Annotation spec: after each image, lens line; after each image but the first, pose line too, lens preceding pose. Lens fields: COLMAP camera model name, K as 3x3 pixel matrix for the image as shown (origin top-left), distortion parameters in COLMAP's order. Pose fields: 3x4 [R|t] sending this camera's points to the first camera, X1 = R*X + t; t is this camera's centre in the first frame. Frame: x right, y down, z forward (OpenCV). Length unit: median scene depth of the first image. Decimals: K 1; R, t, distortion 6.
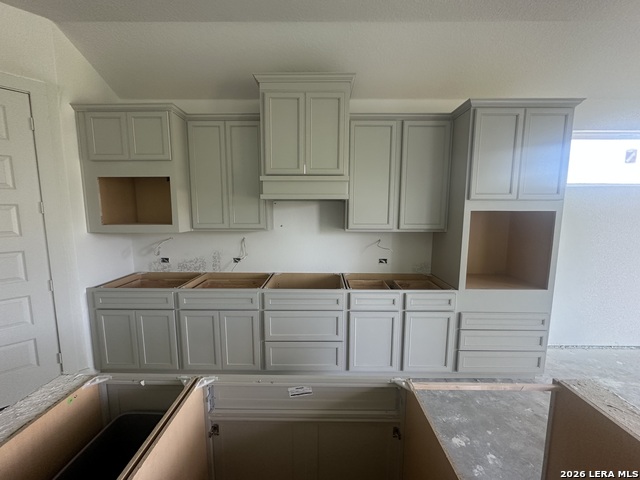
lens RADIAL K [[254.6, 0, 318.7], [0, 254.6, 240.5], [0, 0, 1]] dist [-0.002860, 0.000173]
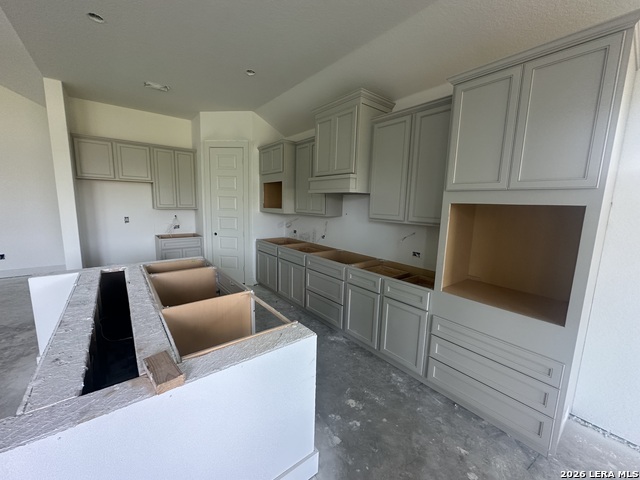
lens RADIAL K [[254.6, 0, 314.0], [0, 254.6, 239.7], [0, 0, 1]] dist [-0.002860, 0.000173]
pose [[0.624228, 0.126968, -0.770856, 0.925903], [-0.115505, 0.990860, 0.069671, 0.000876], [0.772657, 0.045547, 0.633188, 0.079621]]
